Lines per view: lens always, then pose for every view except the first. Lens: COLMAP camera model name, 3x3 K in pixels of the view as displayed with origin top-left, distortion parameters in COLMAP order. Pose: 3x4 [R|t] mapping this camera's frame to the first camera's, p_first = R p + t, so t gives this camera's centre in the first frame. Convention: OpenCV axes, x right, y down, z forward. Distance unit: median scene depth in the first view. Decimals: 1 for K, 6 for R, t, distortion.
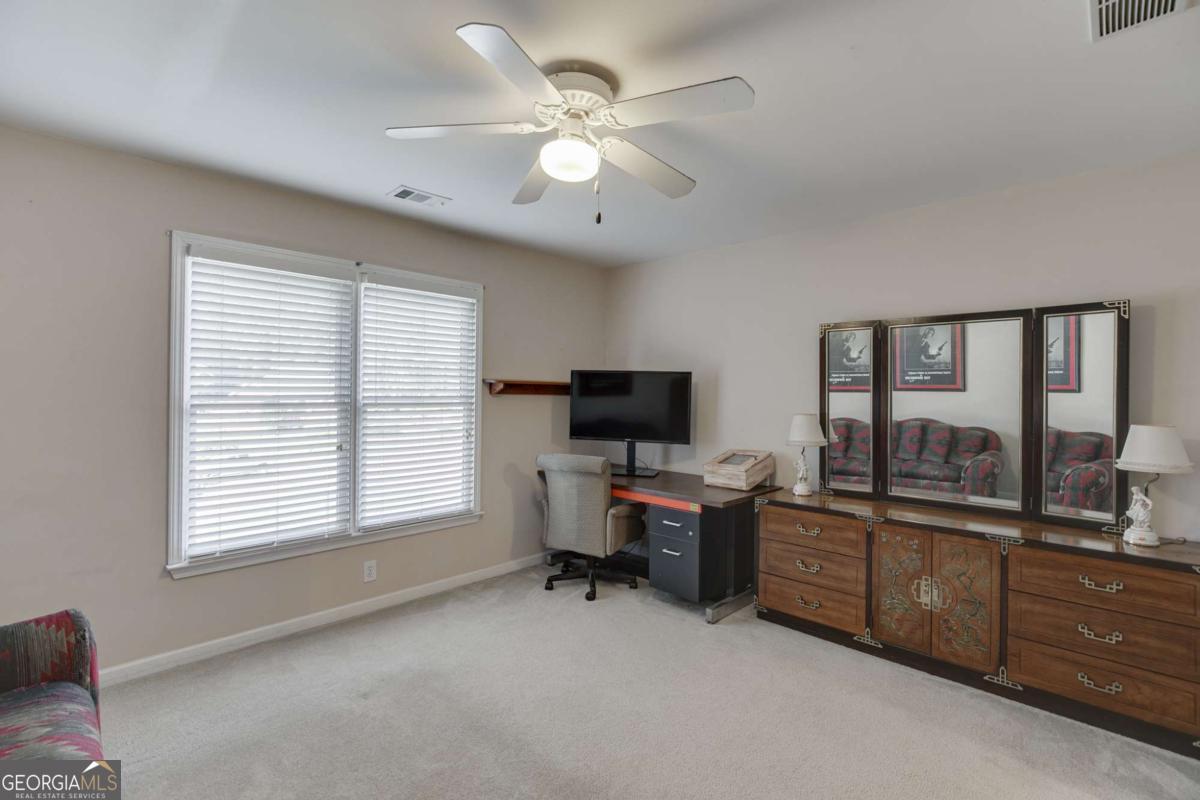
lens RADIAL K [[540.9, 0, 600.3], [0, 540.9, 399.2], [0, 0, 1]] dist [-0.011109, 0.004062]
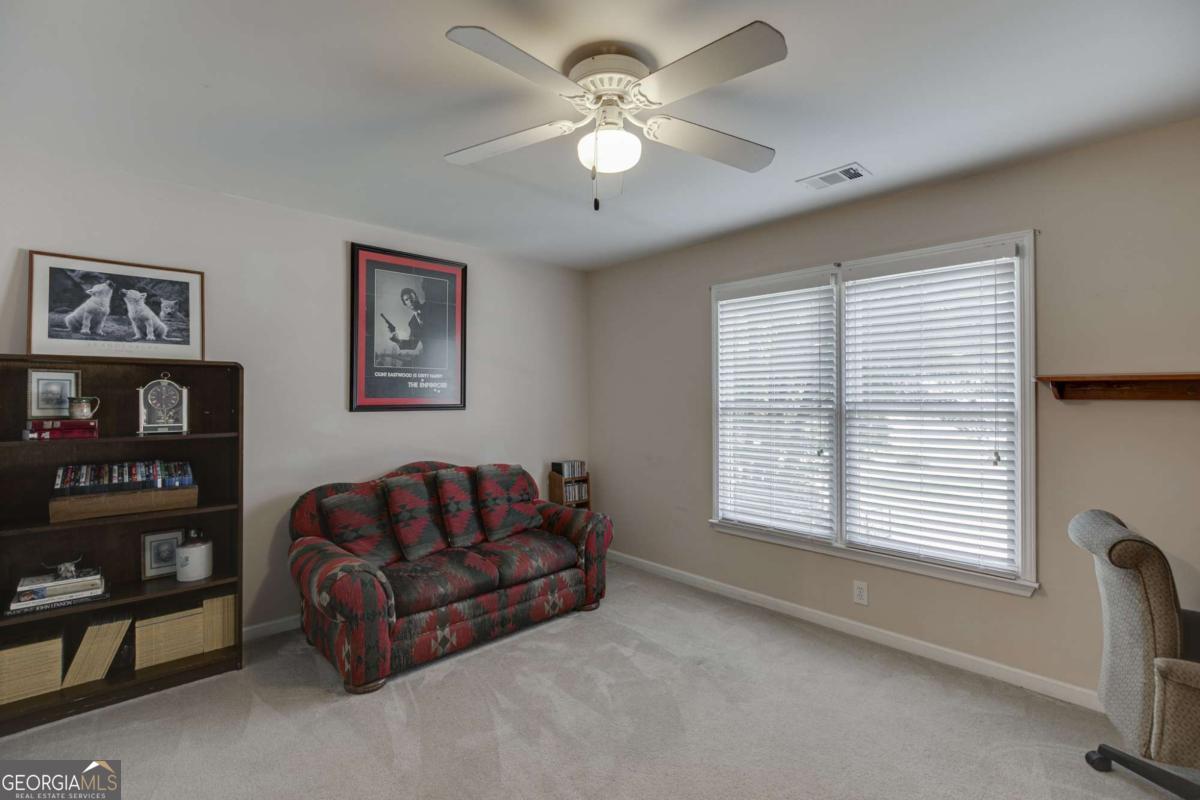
lens RADIAL K [[540.9, 0, 600.4], [0, 540.9, 394.3], [0, 0, 1]] dist [-0.011109, 0.004062]
pose [[-0.042039, -0.013414, -0.999026, 0.523651], [-0.010596, 0.999860, -0.012979, -0.001798], [0.999060, 0.010040, -0.042176, 0.608286]]
